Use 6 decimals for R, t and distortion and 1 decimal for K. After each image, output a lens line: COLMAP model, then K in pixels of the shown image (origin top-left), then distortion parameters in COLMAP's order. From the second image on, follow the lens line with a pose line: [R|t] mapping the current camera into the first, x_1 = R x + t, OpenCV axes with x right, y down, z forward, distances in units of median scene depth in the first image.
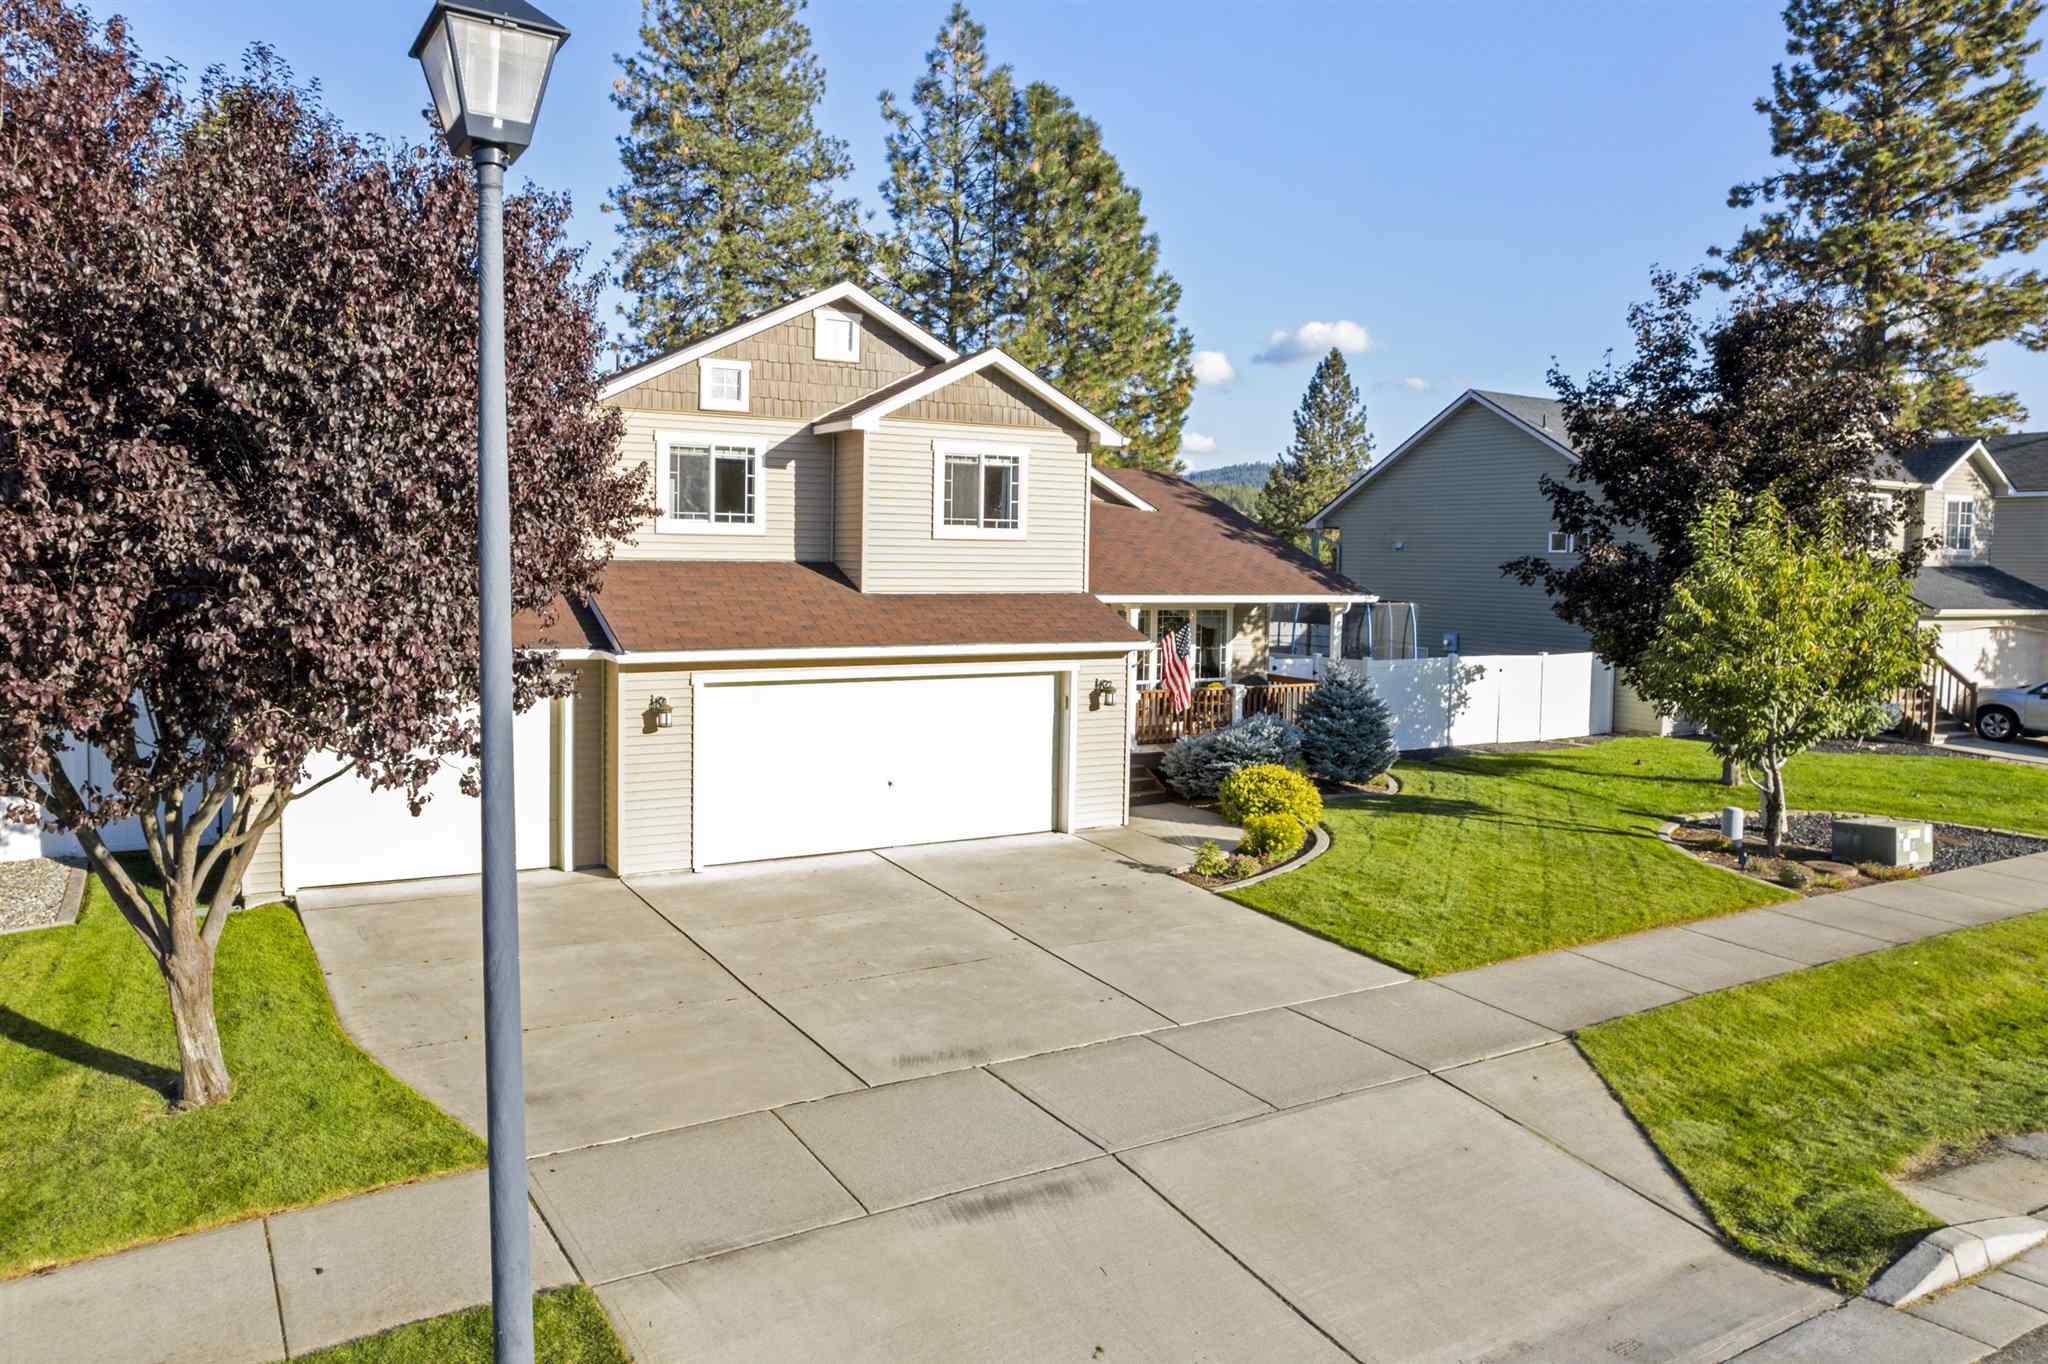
lens RADIAL K [[1335.0, 0, 1017.2], [0, 1335.0, 684.8], [0, 0, 1]] dist [-0.024613, 0.001415]
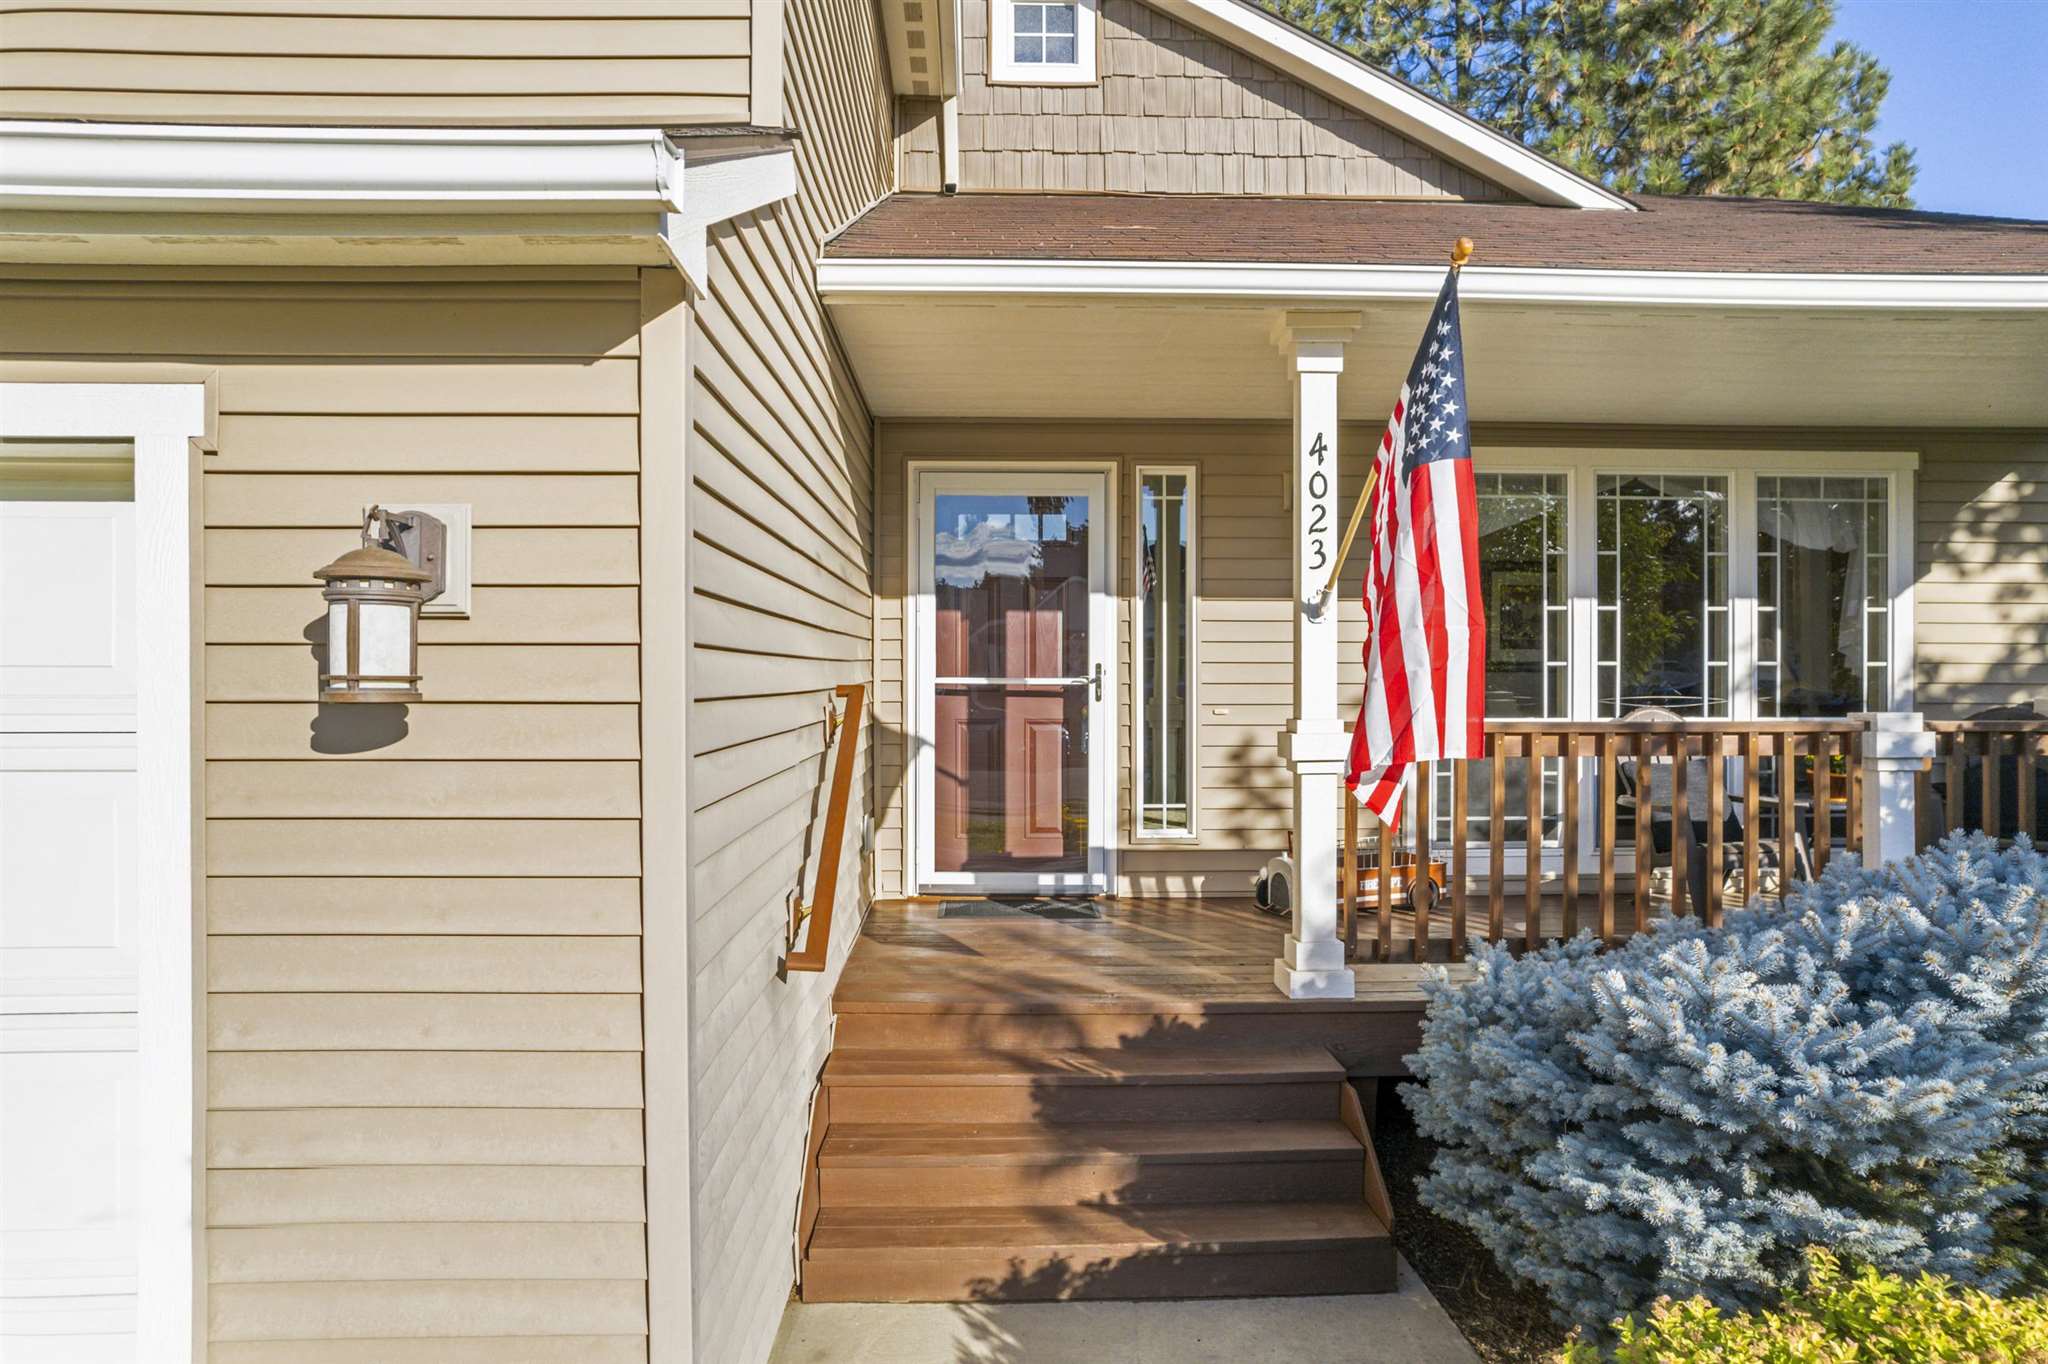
lens RADIAL K [[1335.0, 0, 1037.5], [0, 1335.0, 718.9], [0, 0, 1]] dist [-0.024613, 0.001415]
pose [[0.877677, -0.002251, -0.479248, 0.181660], [-0.027275, 0.998134, -0.054639, 0.022506], [0.478476, 0.061027, 0.875977, 0.900923]]
